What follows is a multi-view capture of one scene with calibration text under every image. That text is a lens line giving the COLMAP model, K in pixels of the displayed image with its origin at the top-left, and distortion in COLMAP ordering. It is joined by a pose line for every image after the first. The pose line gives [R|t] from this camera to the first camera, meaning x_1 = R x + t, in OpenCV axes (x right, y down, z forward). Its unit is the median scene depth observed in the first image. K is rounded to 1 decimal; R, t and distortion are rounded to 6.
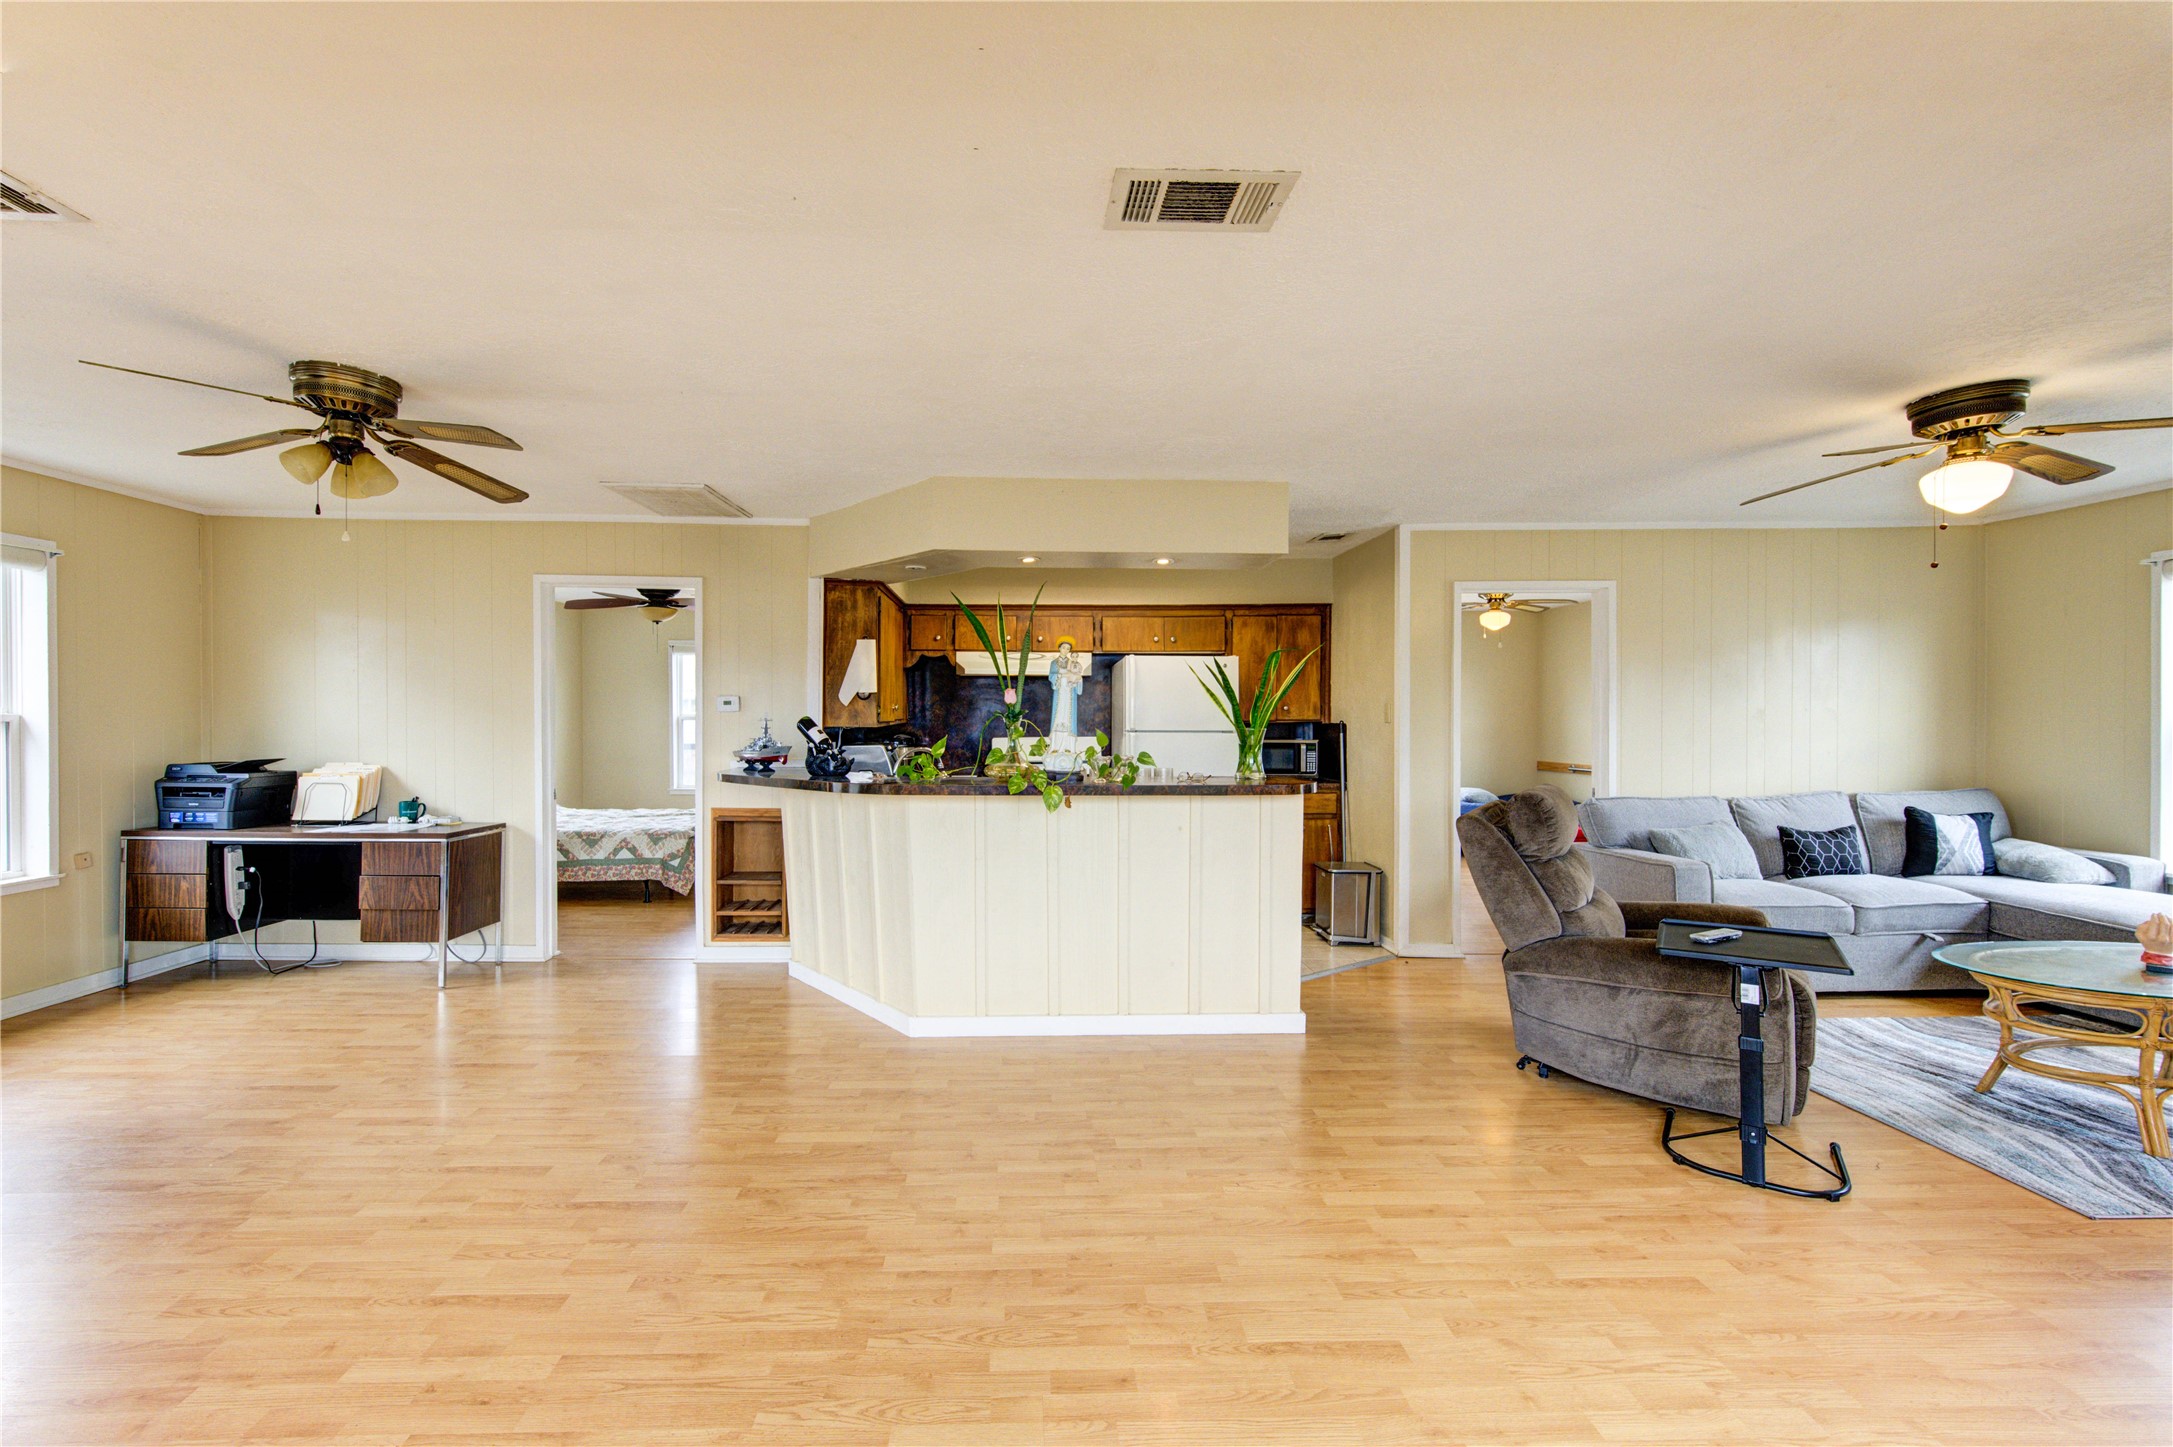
lens RADIAL K [[853.1, 0, 1094.2], [0, 853.1, 729.4], [0, 0, 1]] dist [0.000048, 0.000032]
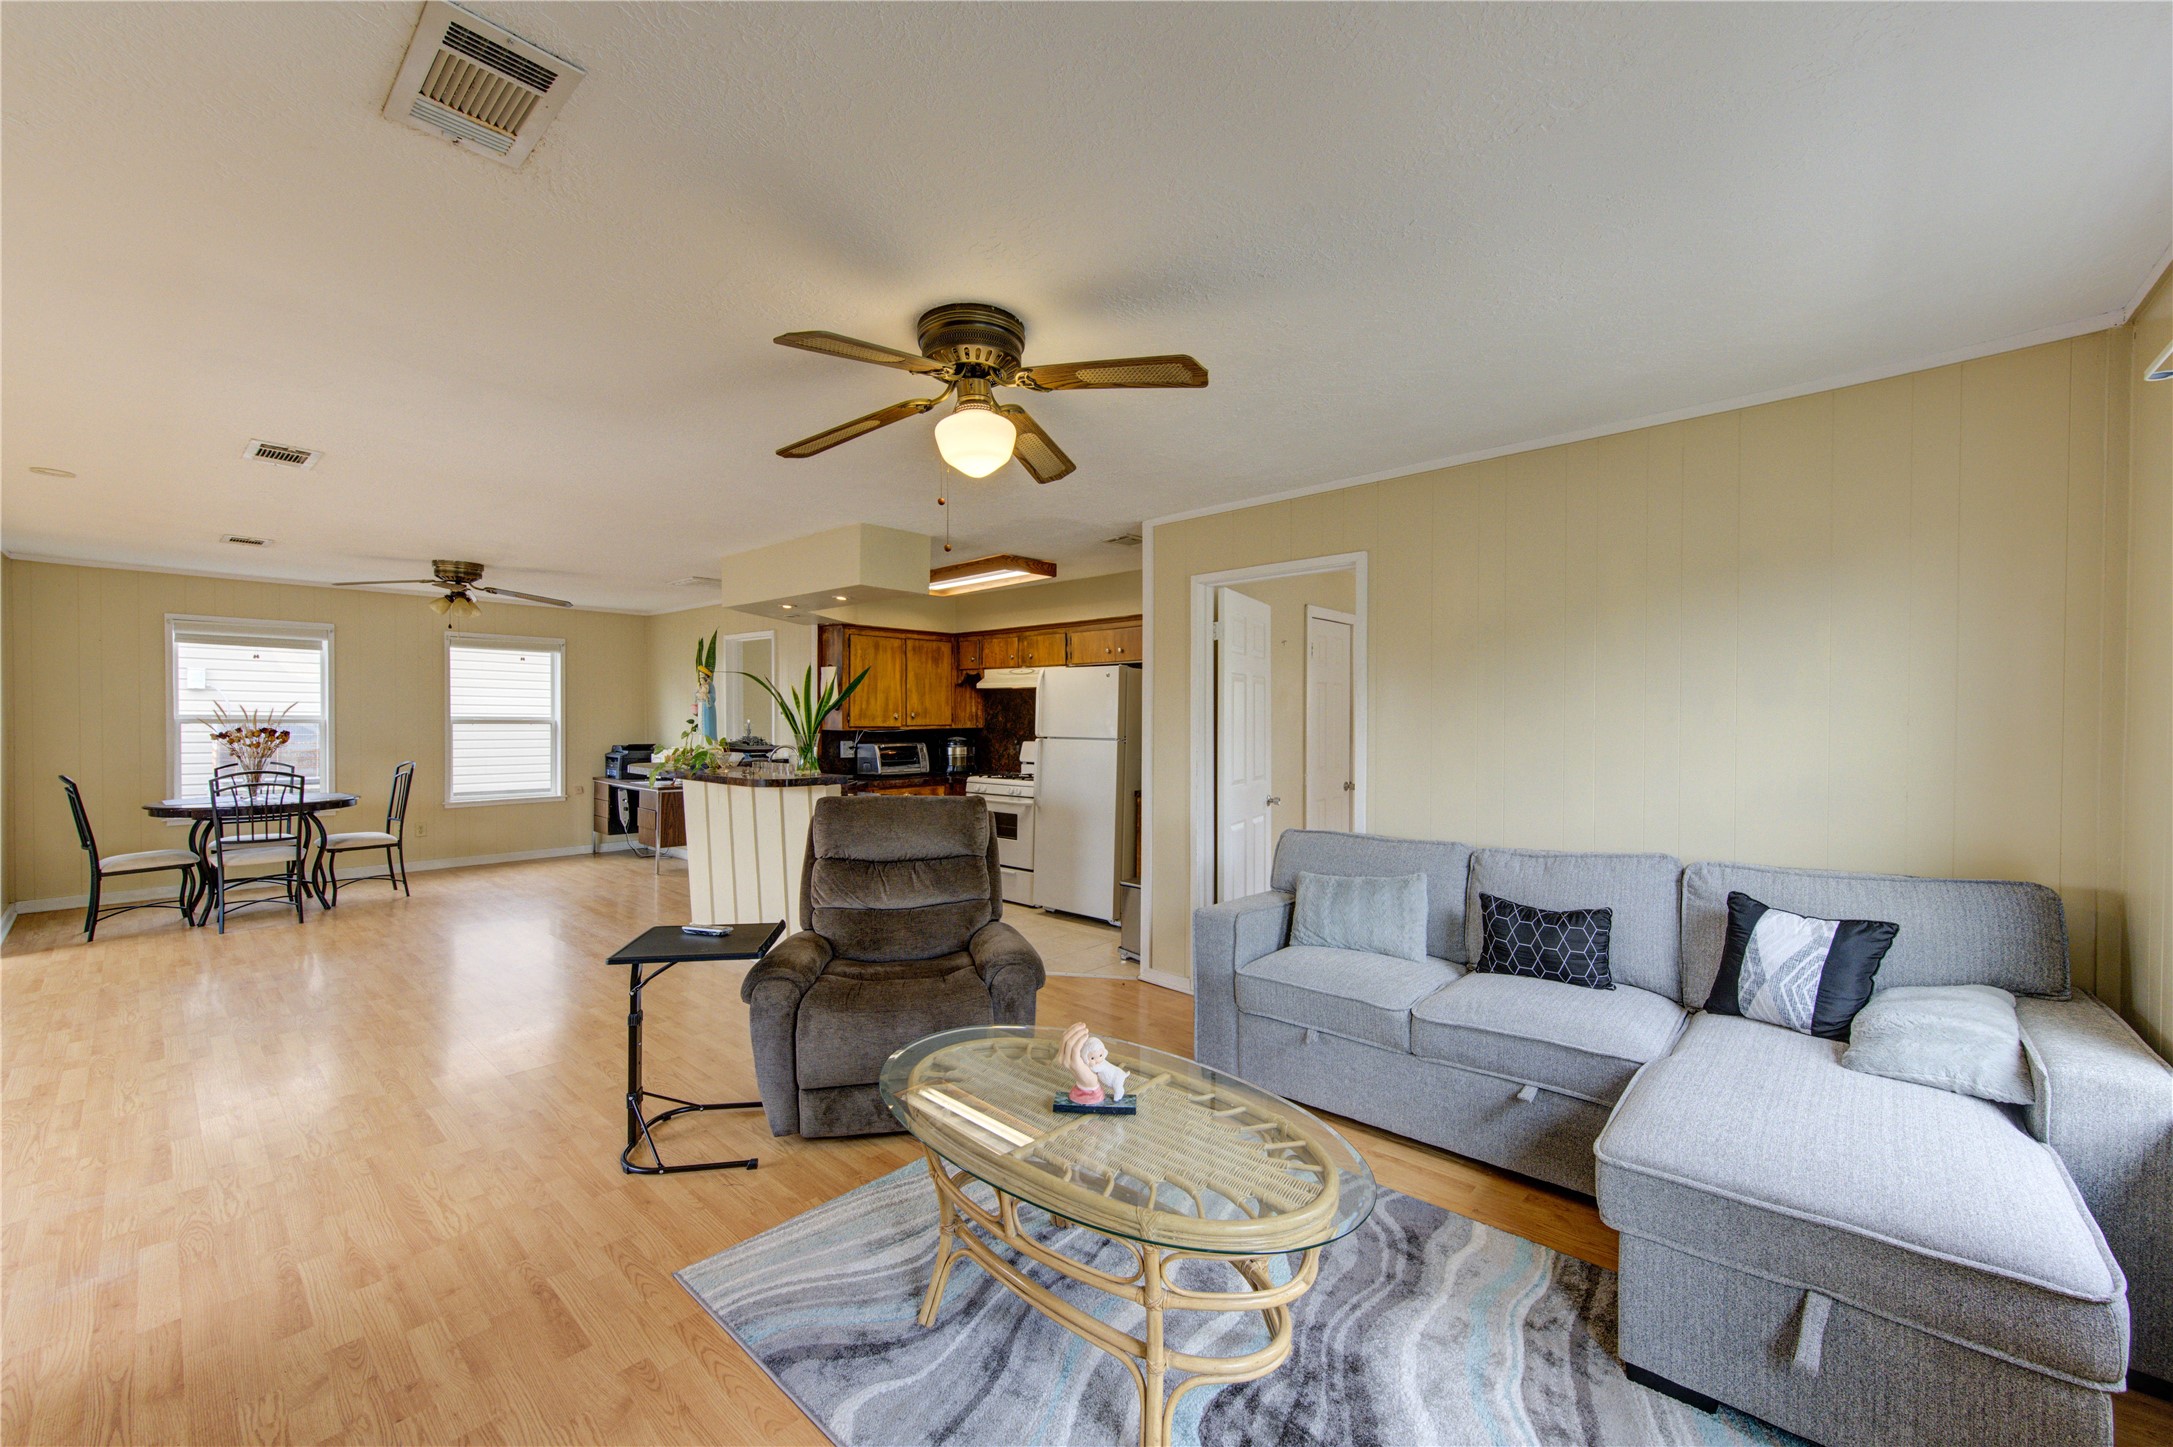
lens RADIAL K [[838.4, 0, 1097.6], [0, 838.4, 727.1], [0, 0, 1]] dist [0.001756, 0.000235]
pose [[0.733676, 0.008919, -0.679441, 1.088102], [-0.014184, 0.999897, -0.002190, -0.012675], [0.679352, 0.011244, 0.733727, 0.342617]]
